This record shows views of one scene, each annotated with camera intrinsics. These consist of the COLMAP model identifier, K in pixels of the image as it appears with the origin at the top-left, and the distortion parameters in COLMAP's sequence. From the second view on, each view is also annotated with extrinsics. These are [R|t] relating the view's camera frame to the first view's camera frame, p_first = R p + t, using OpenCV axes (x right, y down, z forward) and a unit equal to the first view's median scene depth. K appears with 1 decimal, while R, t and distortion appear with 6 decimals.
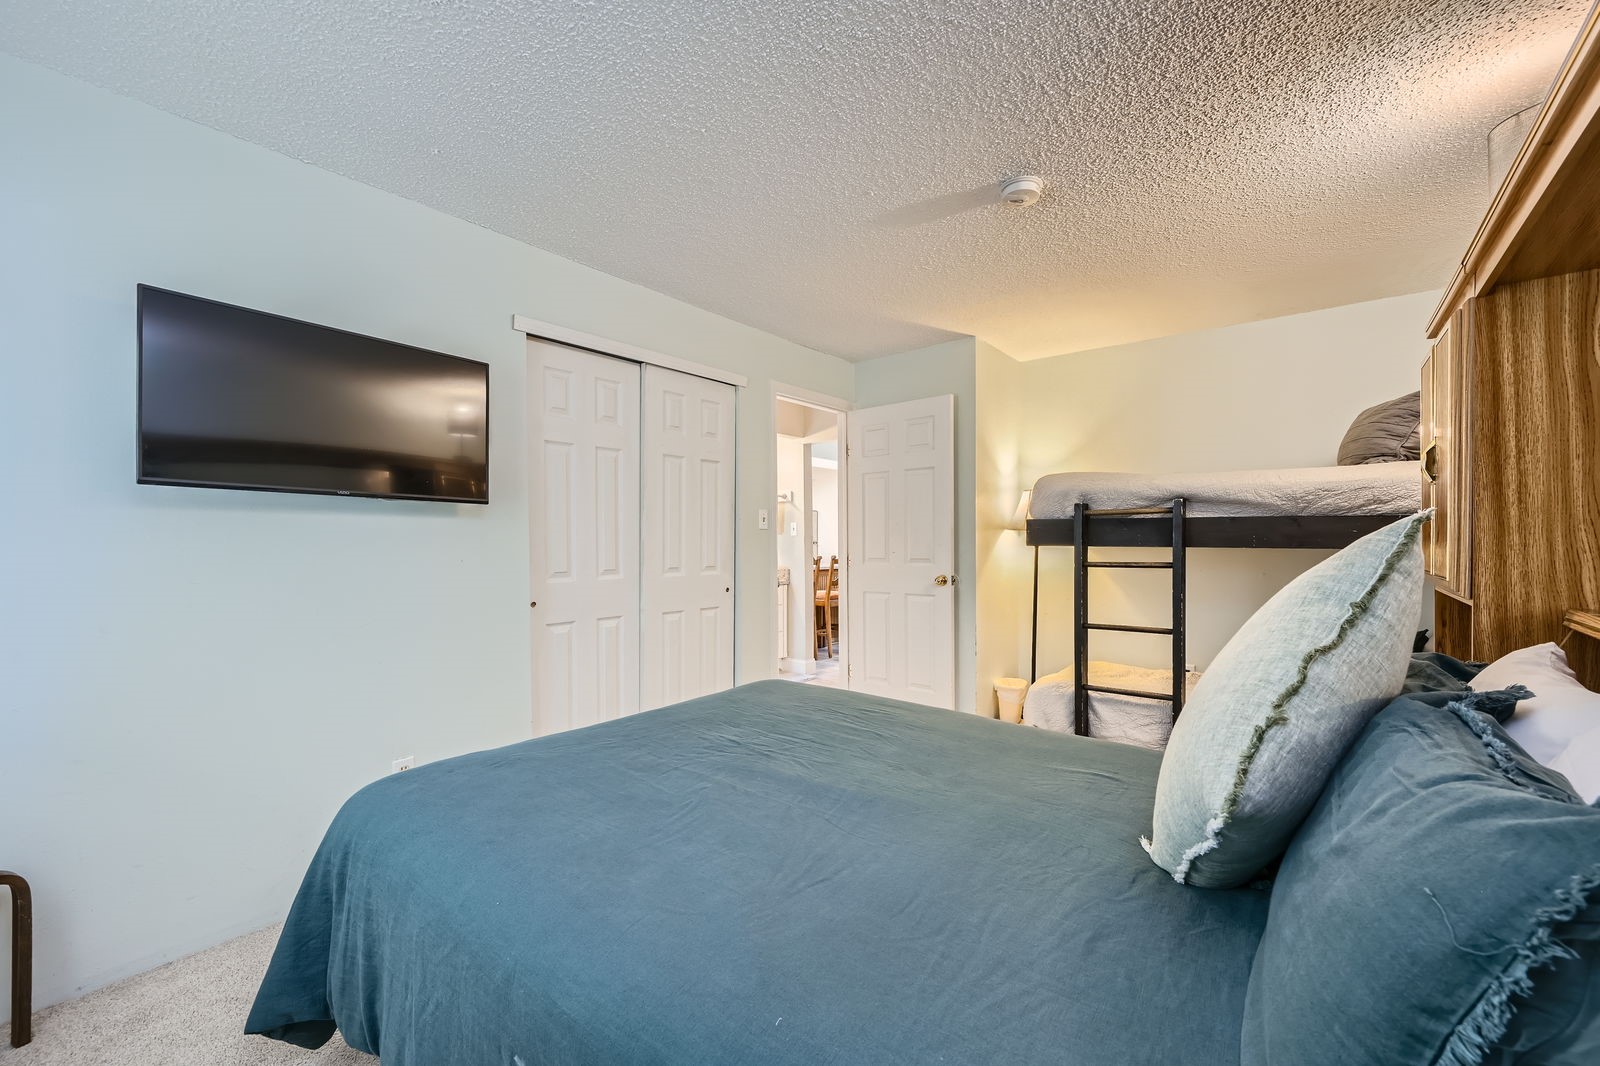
lens RADIAL K [[645.9, 0, 800.8], [0, 645.9, 535.2], [0, 0, 1]] dist [-0.000933, -0.000153]
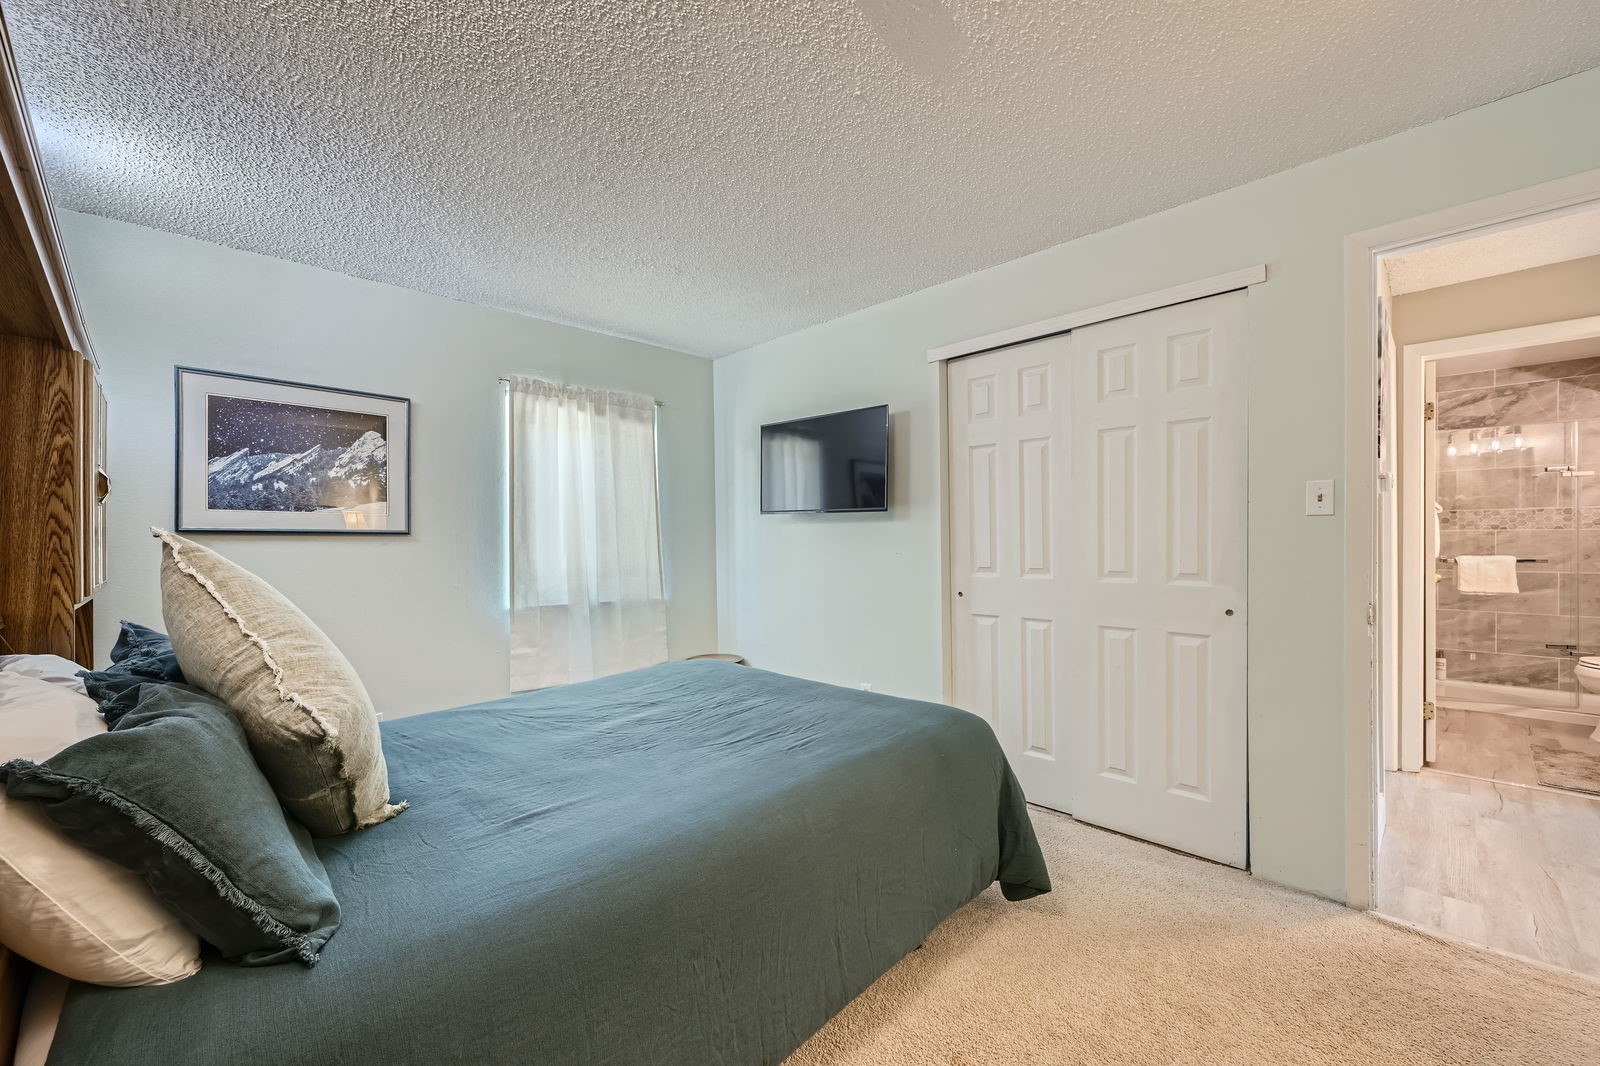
lens RADIAL K [[645.9, 0, 800.8], [0, 645.9, 535.2], [0, 0, 1]] dist [-0.000933, -0.000153]
pose [[-0.106287, 0.000896, -0.994335, 0.649609], [0.018493, 0.999828, -0.001076, -0.000200], [0.994164, -0.018503, -0.106285, 0.736897]]
